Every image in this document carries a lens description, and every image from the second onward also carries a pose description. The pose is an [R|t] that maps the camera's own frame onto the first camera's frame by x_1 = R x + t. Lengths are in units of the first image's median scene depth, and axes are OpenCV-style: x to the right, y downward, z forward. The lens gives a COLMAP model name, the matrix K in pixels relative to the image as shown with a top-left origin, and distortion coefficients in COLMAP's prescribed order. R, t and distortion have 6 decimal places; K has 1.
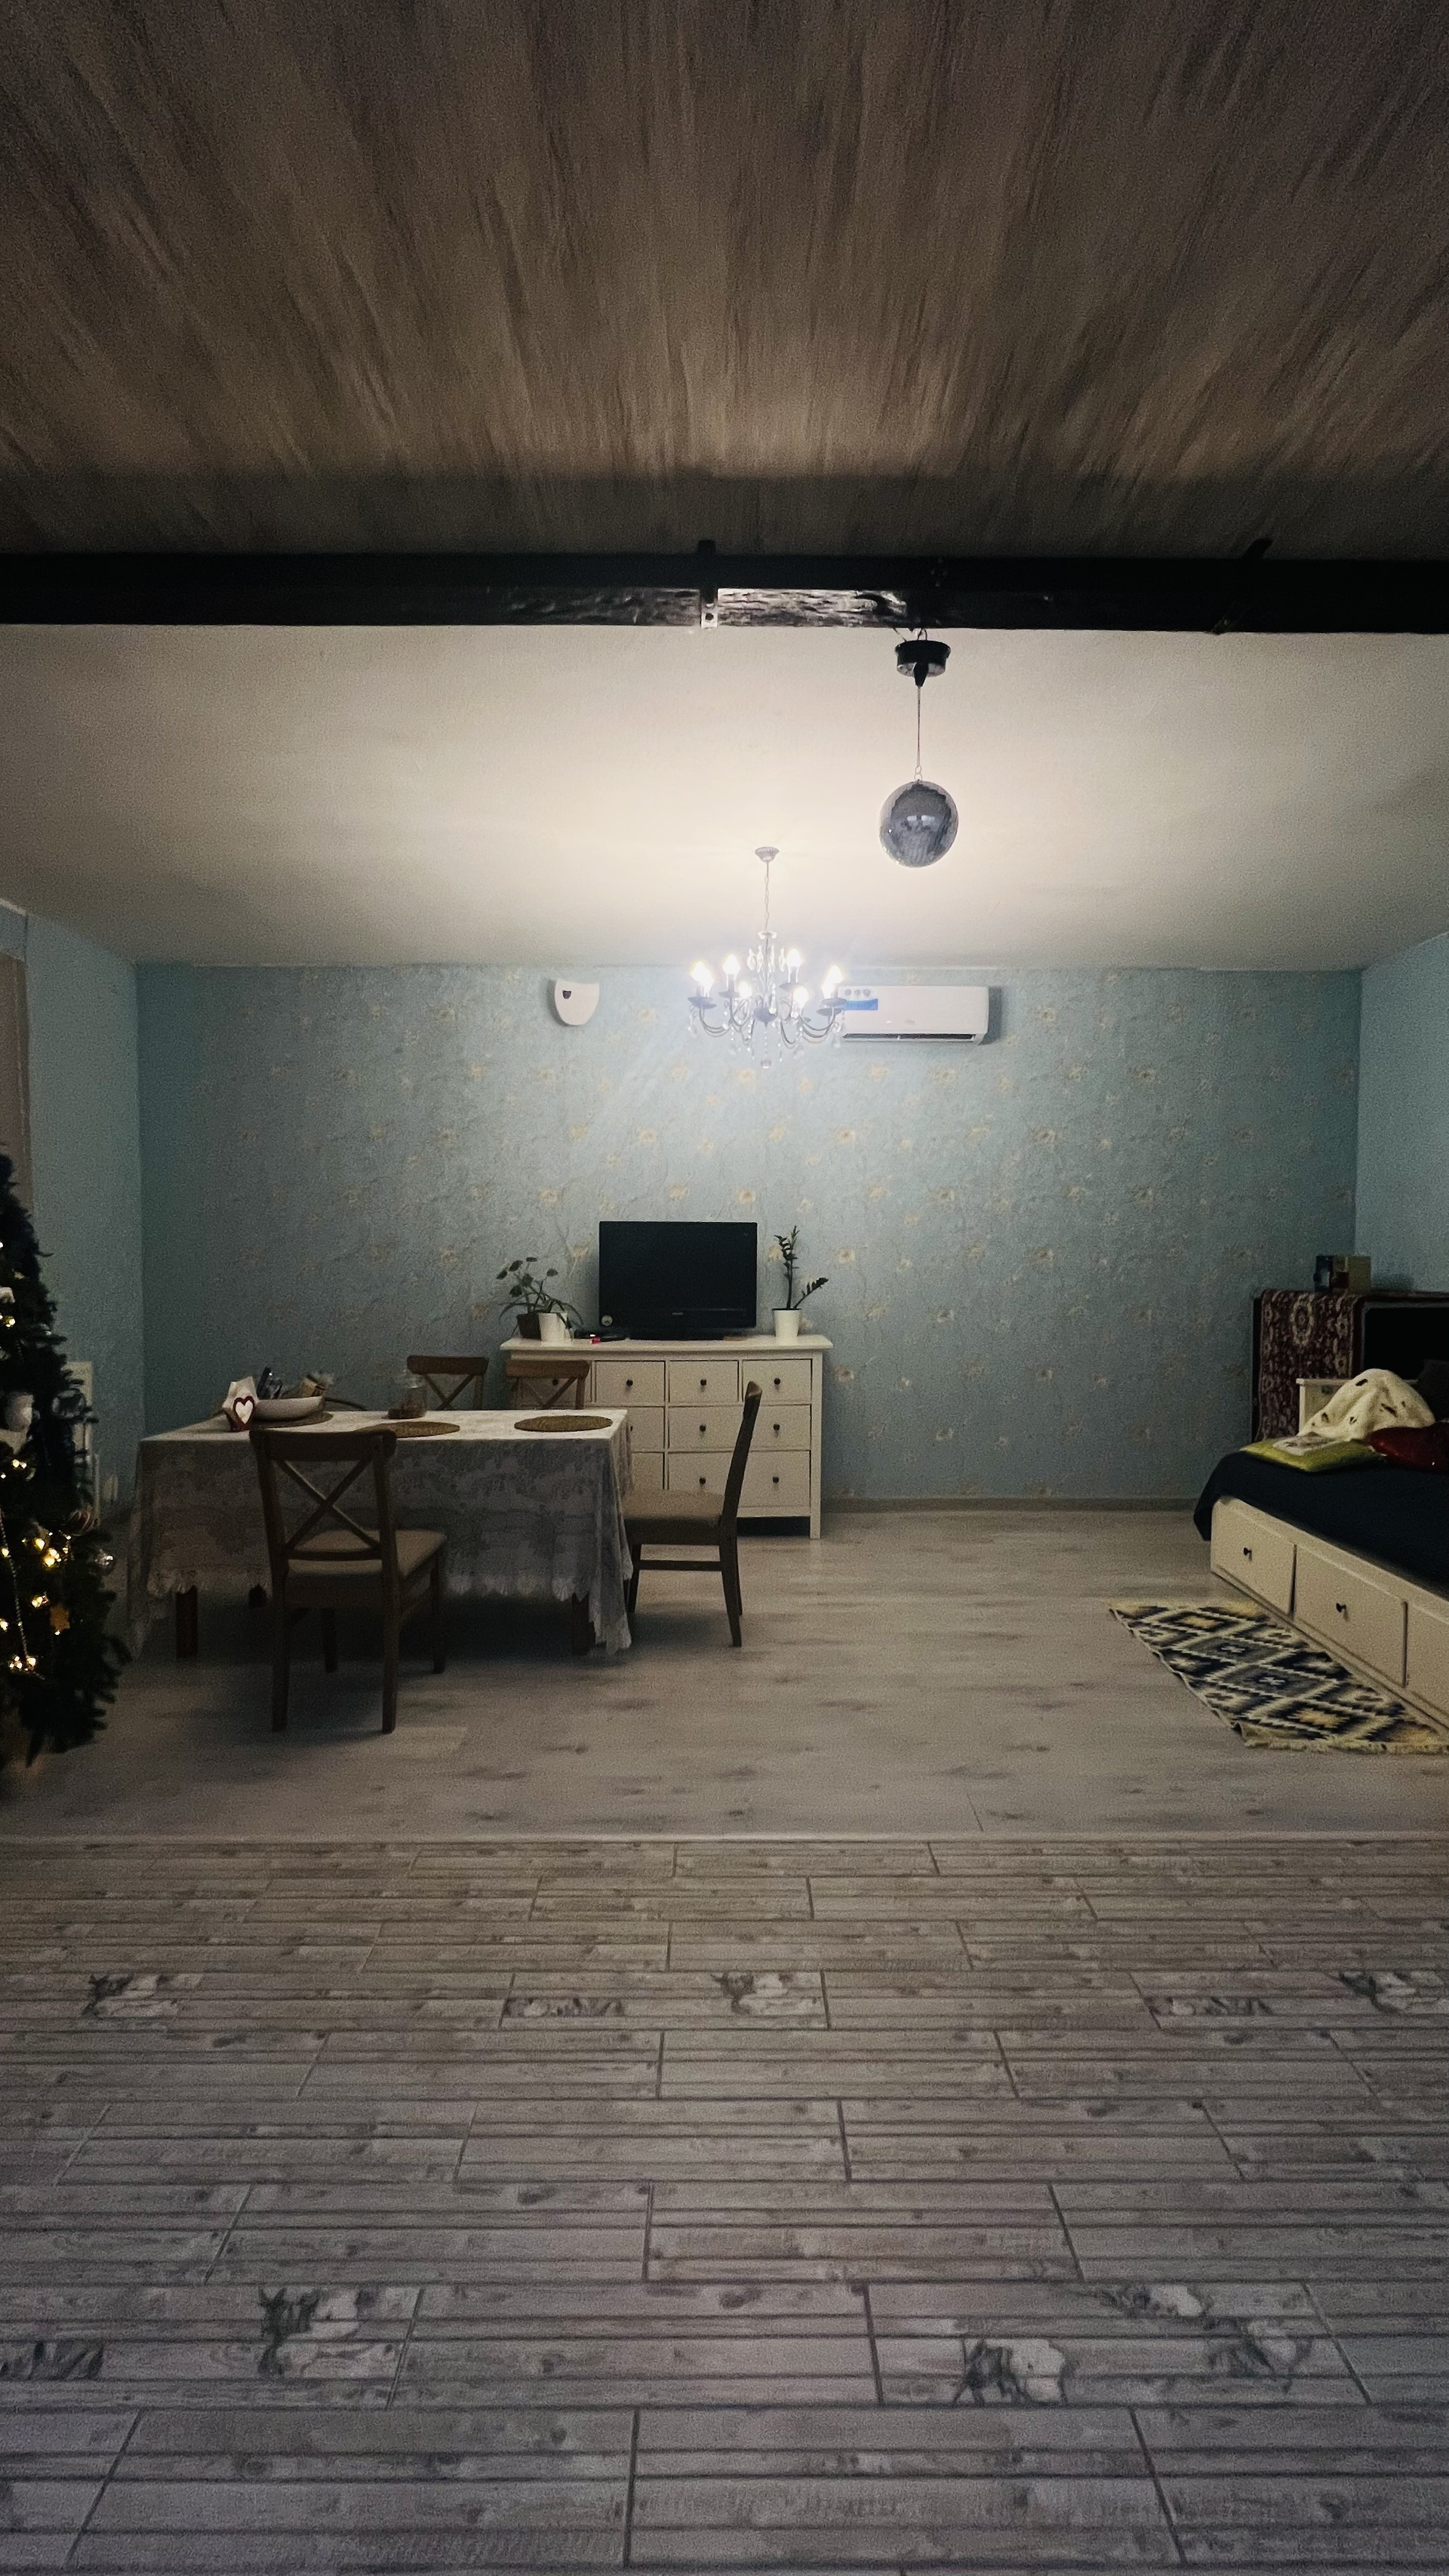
lens RADIAL K [[1027.5, 0, 728.3], [0, 1027.5, 1287.2], [0, 0, 1]] dist [-0.001809, 0.000202]
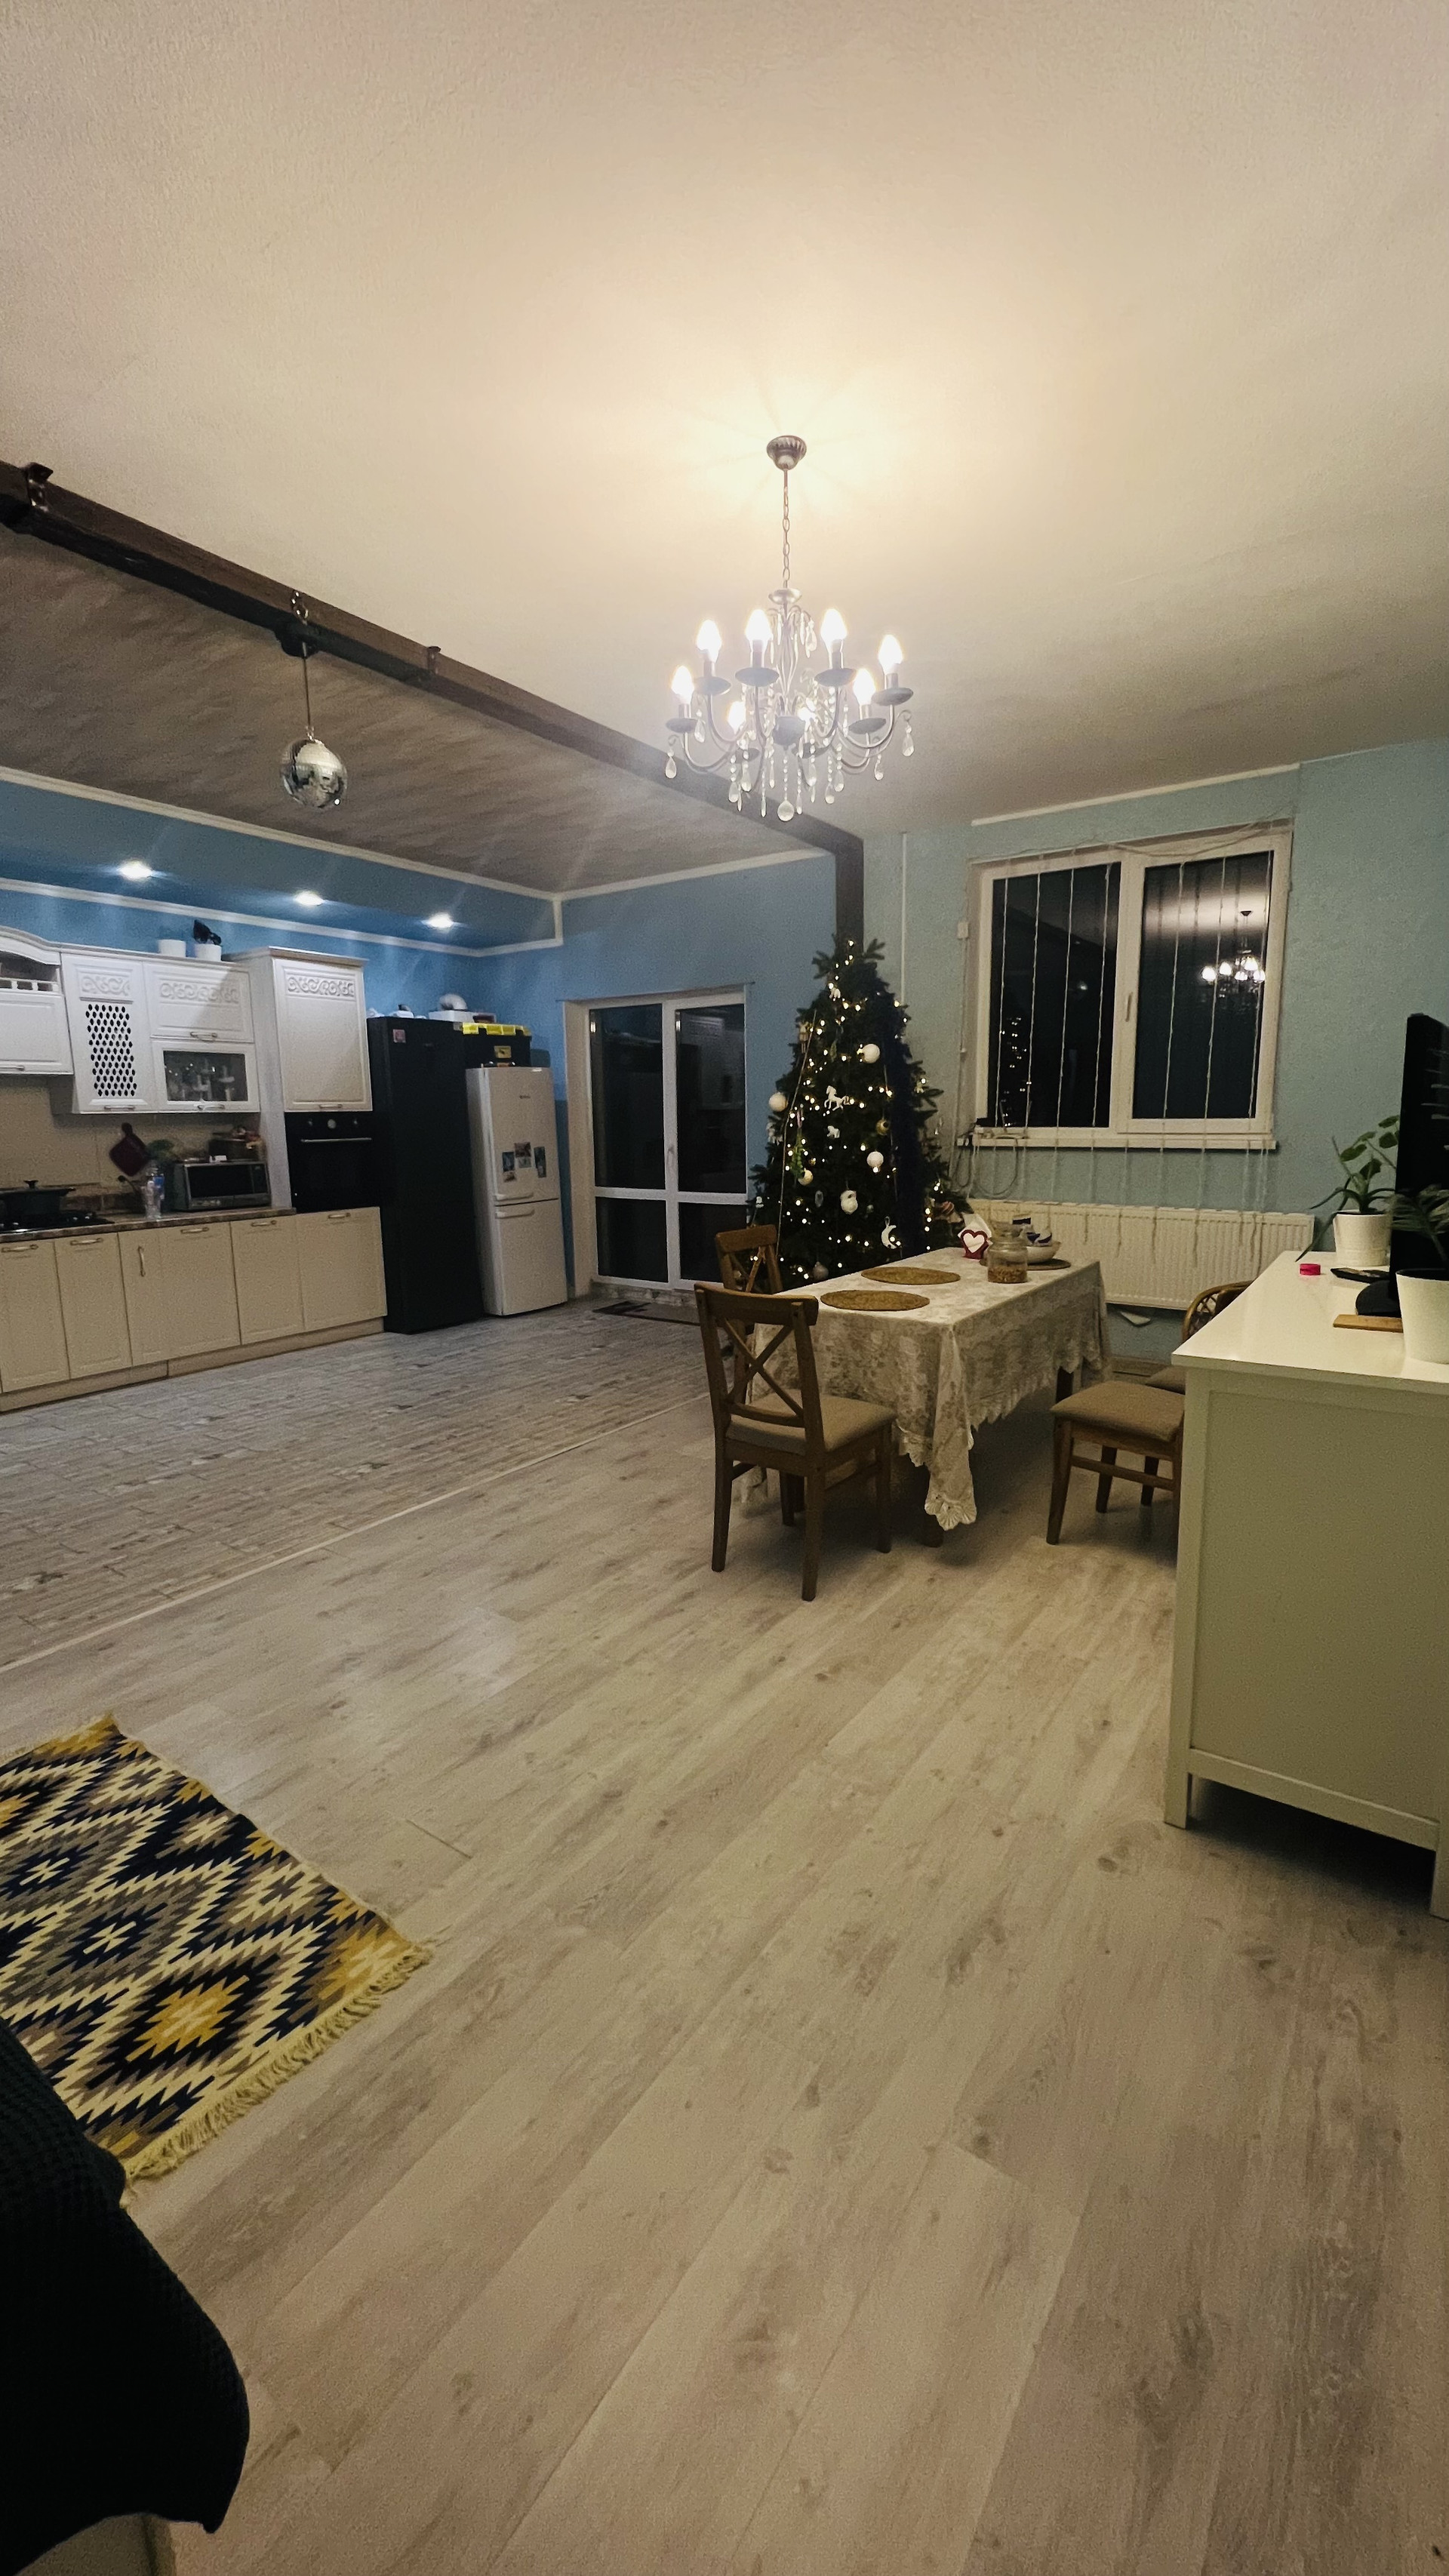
lens RADIAL K [[1027.5, 0, 731.3], [0, 1027.5, 1288.6], [0, 0, 1]] dist [-0.001809, 0.000202]
pose [[-0.573364, 0.145392, -0.806297, 0.960387], [-0.017068, 0.981795, 0.189176, -0.067999], [0.819123, 0.122228, -0.560445, 2.115739]]
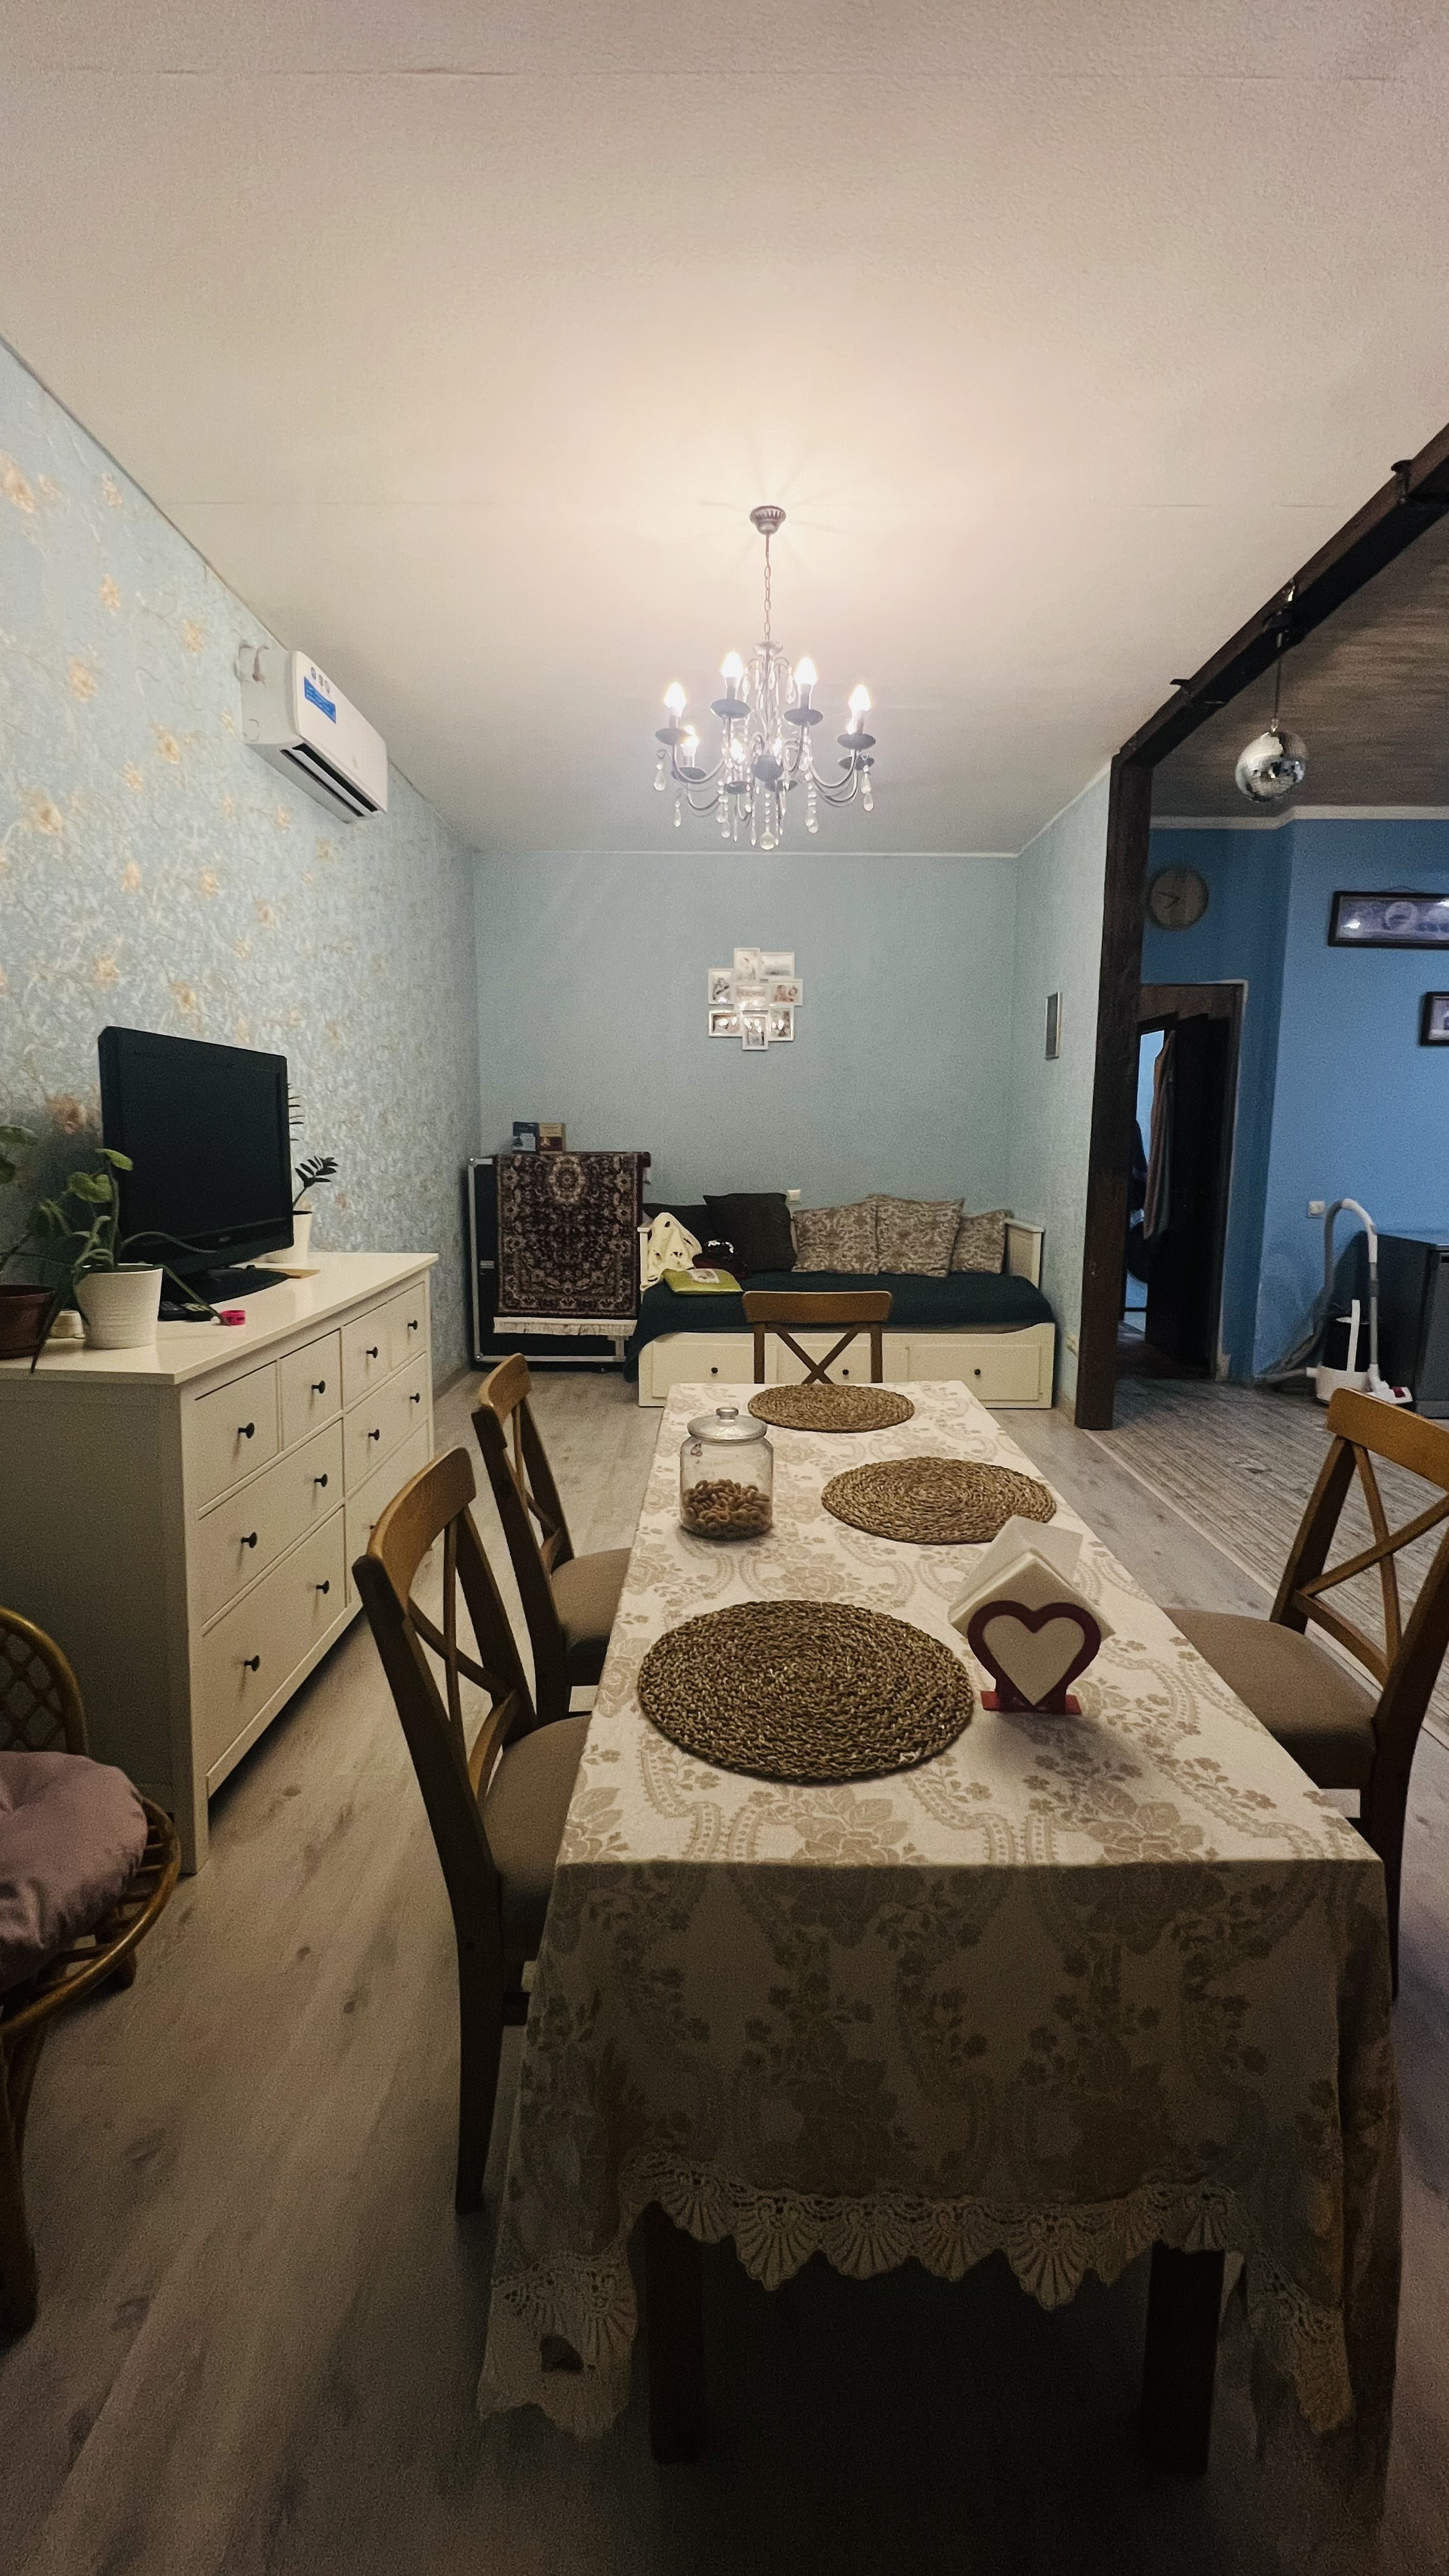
lens RADIAL K [[1027.5, 0, 731.6], [0, 1027.5, 1287.9], [0, 0, 1]] dist [-0.001809, 0.000202]
pose [[0.006997, -0.155364, 0.987833, -1.093804], [0.032279, 0.987377, 0.155064, -0.038404], [-0.999454, 0.030801, 0.011923, 1.579731]]
